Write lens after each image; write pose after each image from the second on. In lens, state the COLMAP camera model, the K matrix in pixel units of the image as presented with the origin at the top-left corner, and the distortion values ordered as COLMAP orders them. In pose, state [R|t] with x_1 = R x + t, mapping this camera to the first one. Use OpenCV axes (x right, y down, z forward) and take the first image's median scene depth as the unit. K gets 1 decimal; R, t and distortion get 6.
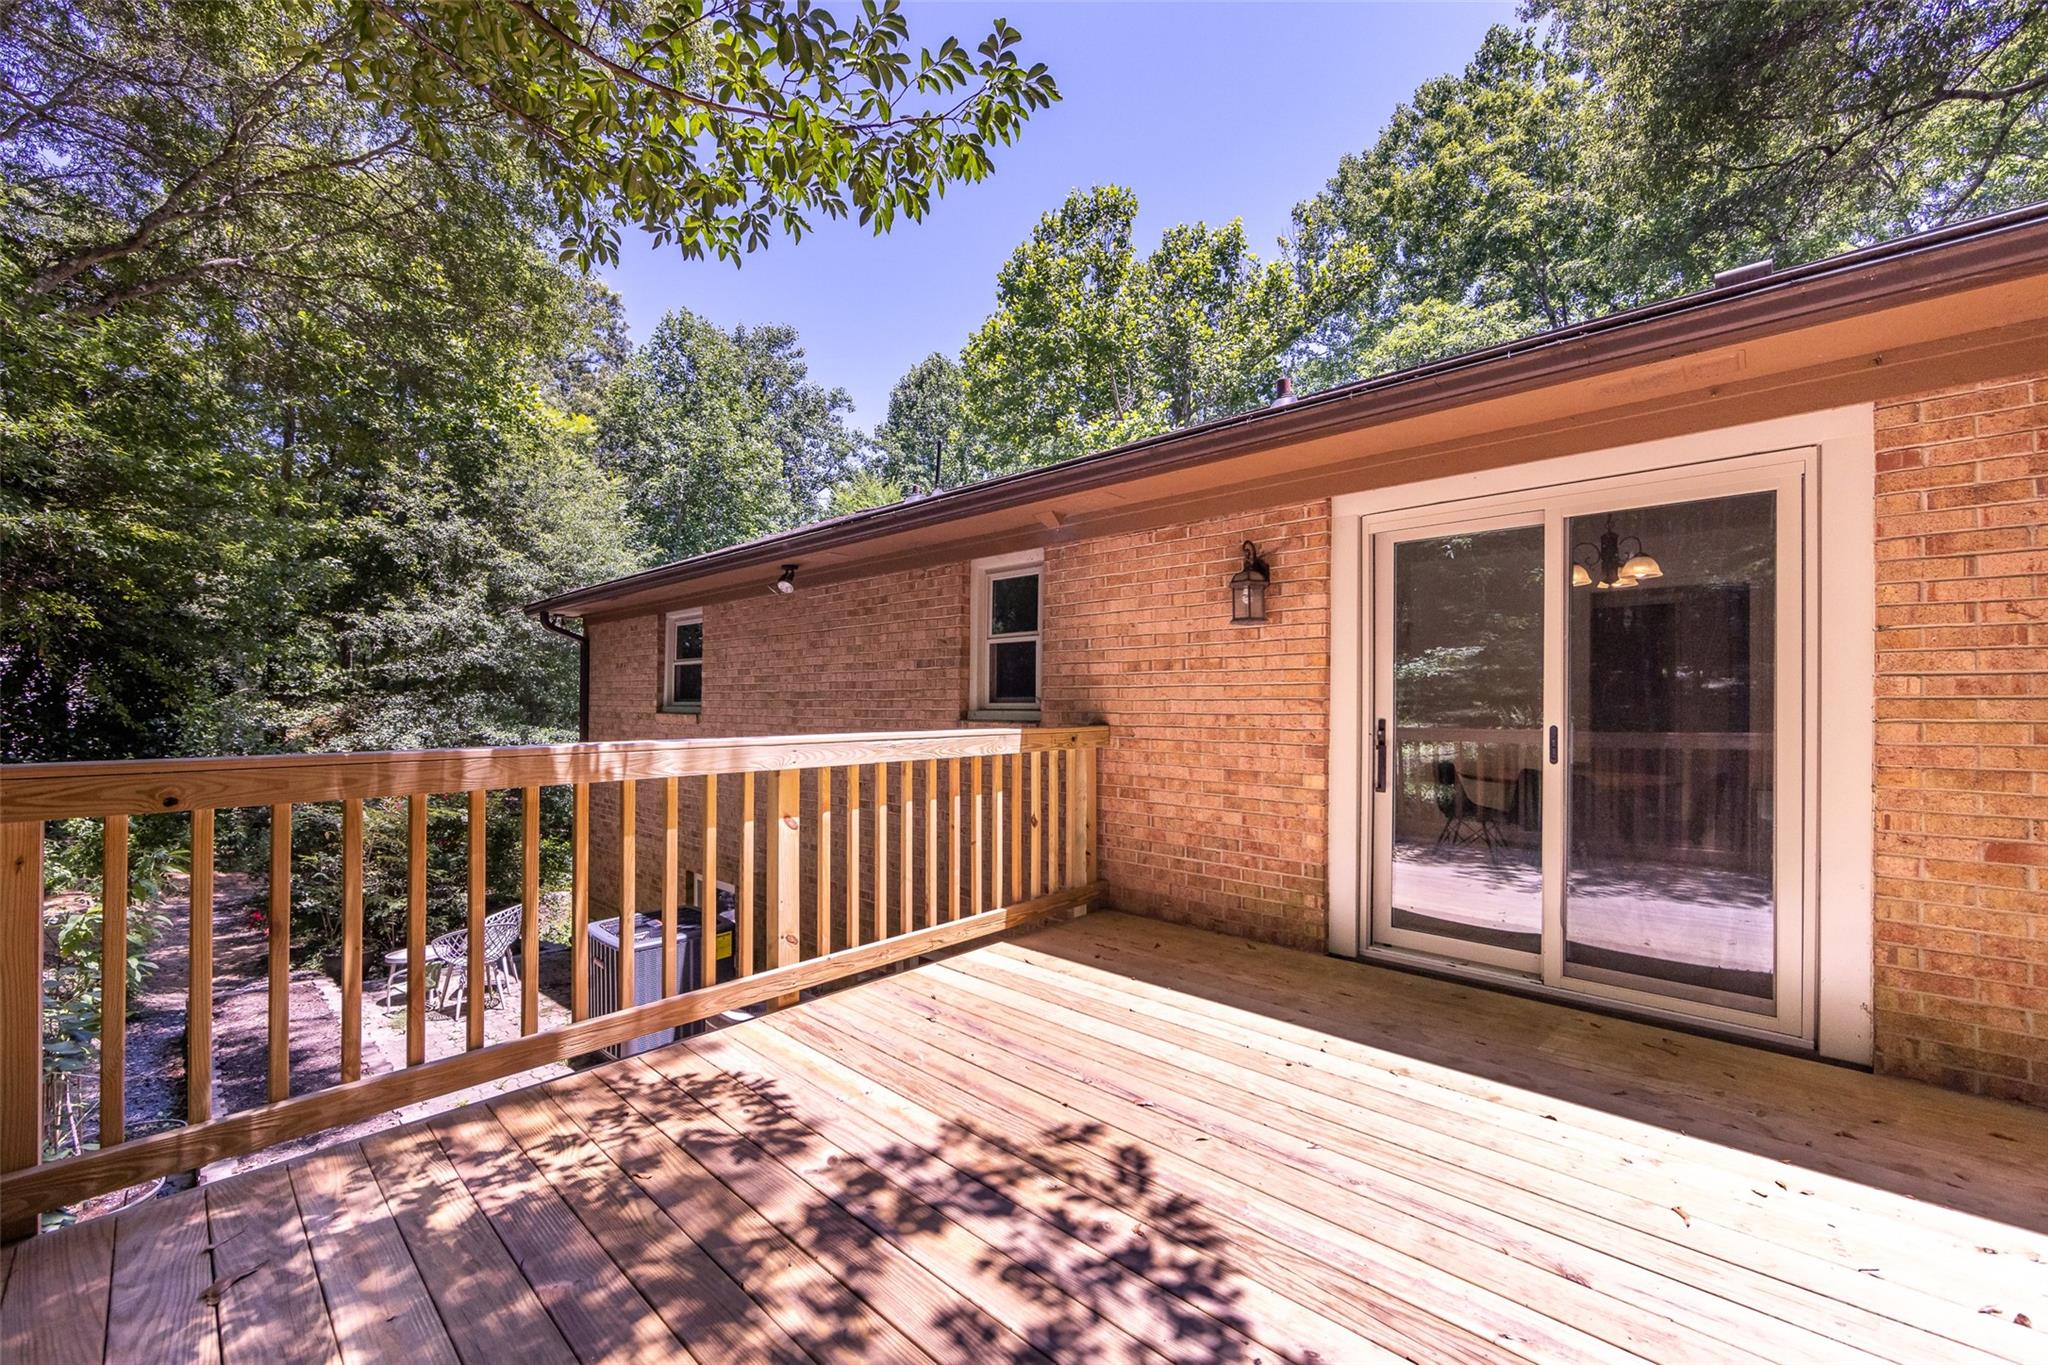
lens RADIAL K [[808.5, 0, 1012.0], [0, 808.5, 697.0], [0, 0, 1]] dist [-0.002579, -0.000015]
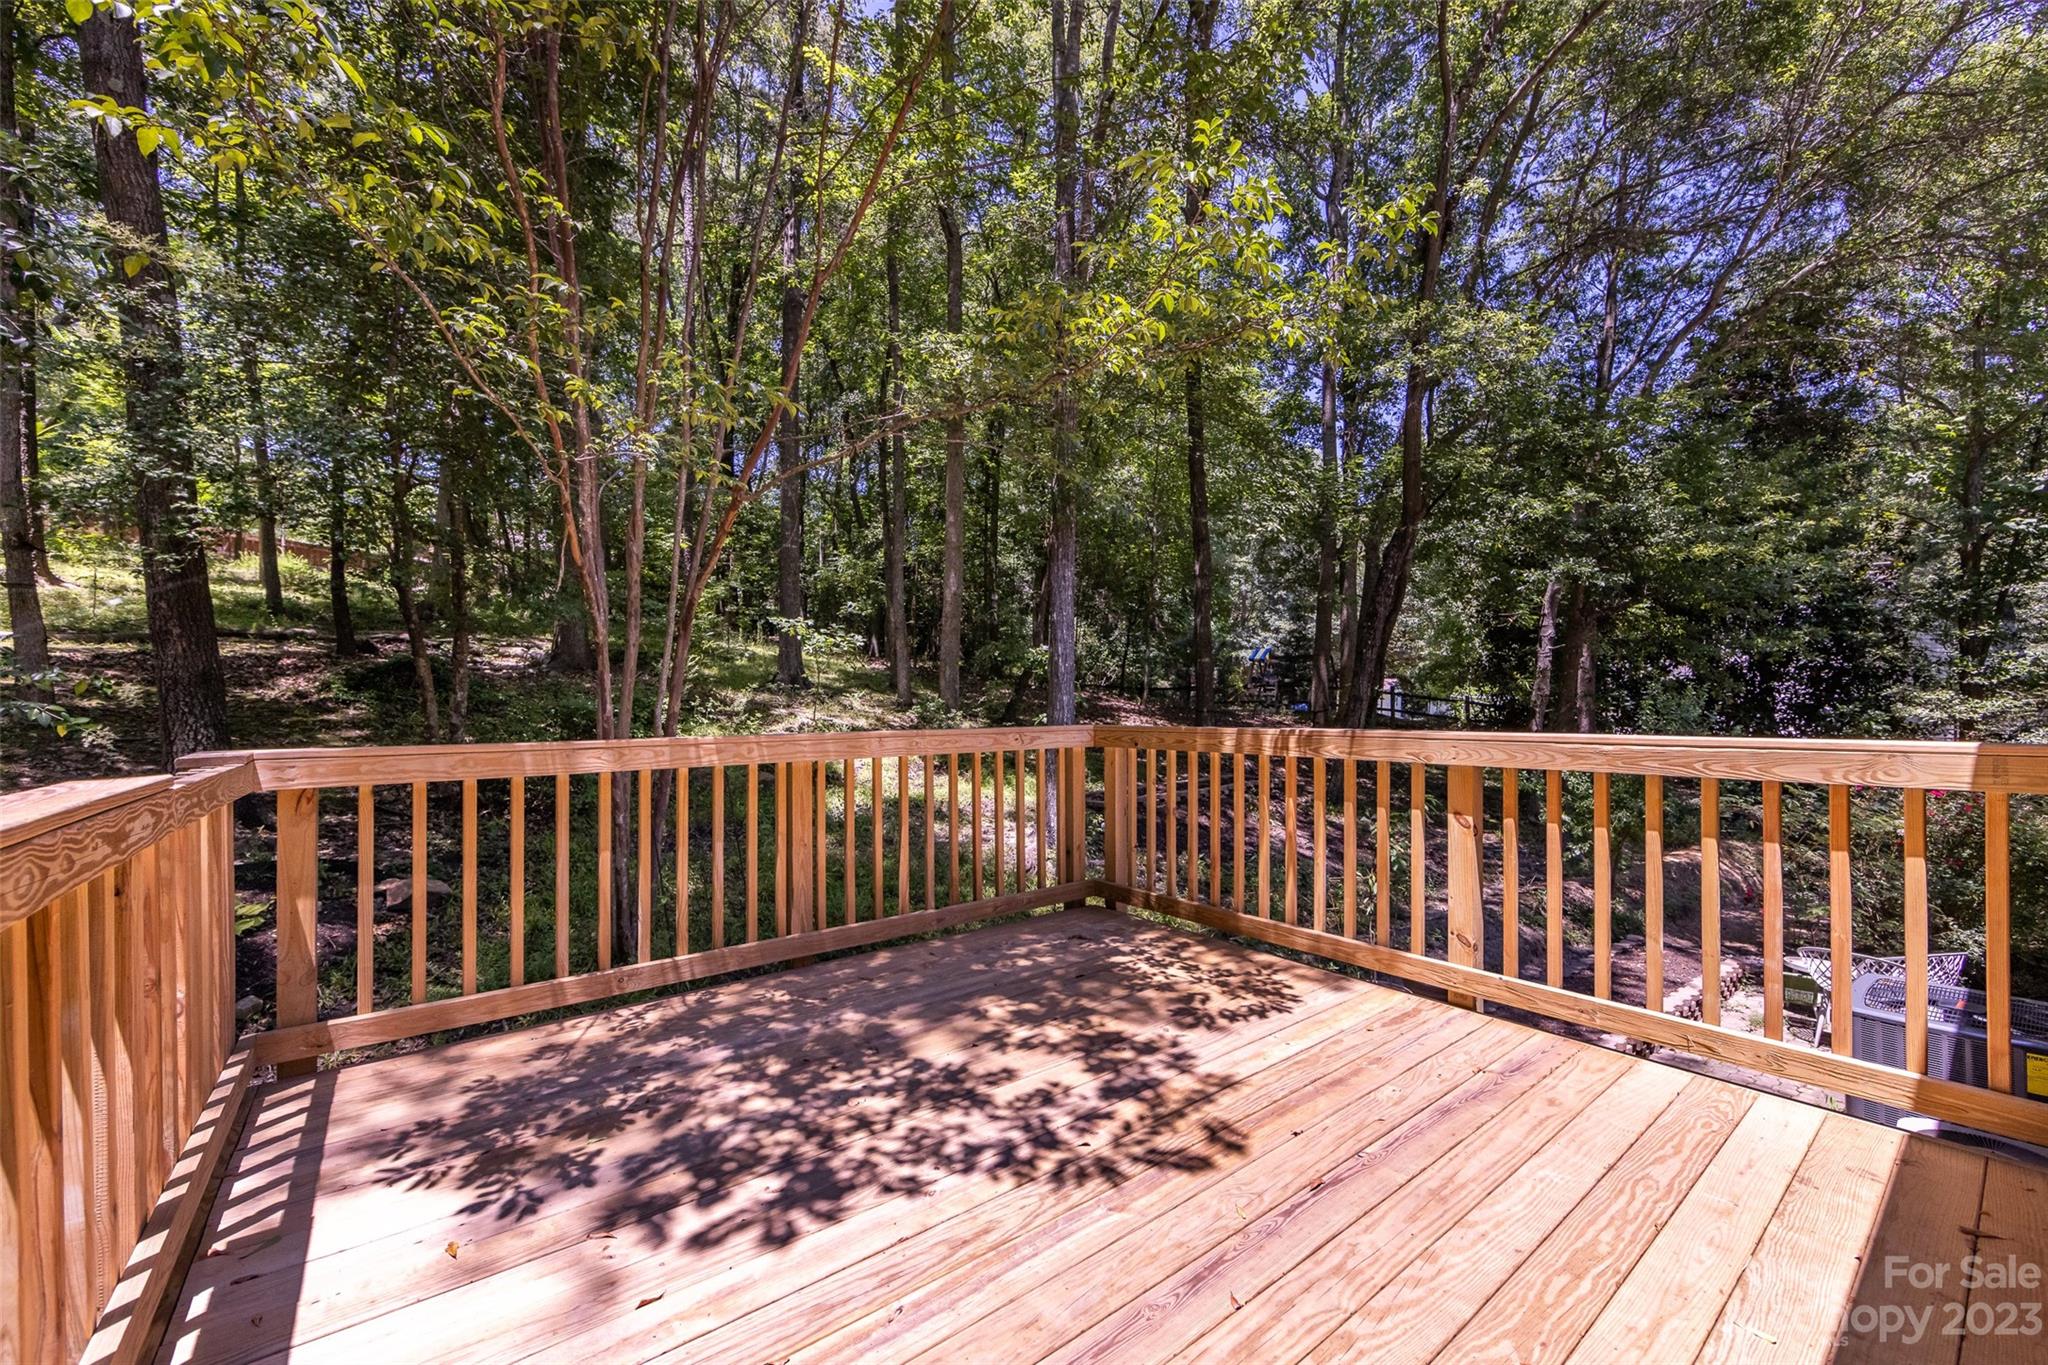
lens RADIAL K [[808.5, 0, 1009.3], [0, 808.5, 688.7], [0, 0, 1]] dist [-0.002579, -0.000015]
pose [[-0.148567, -0.003382, -0.988897, 1.228760], [0.008912, 0.999949, -0.004758, -0.005705], [0.988862, -0.009520, -0.148530, 0.988492]]
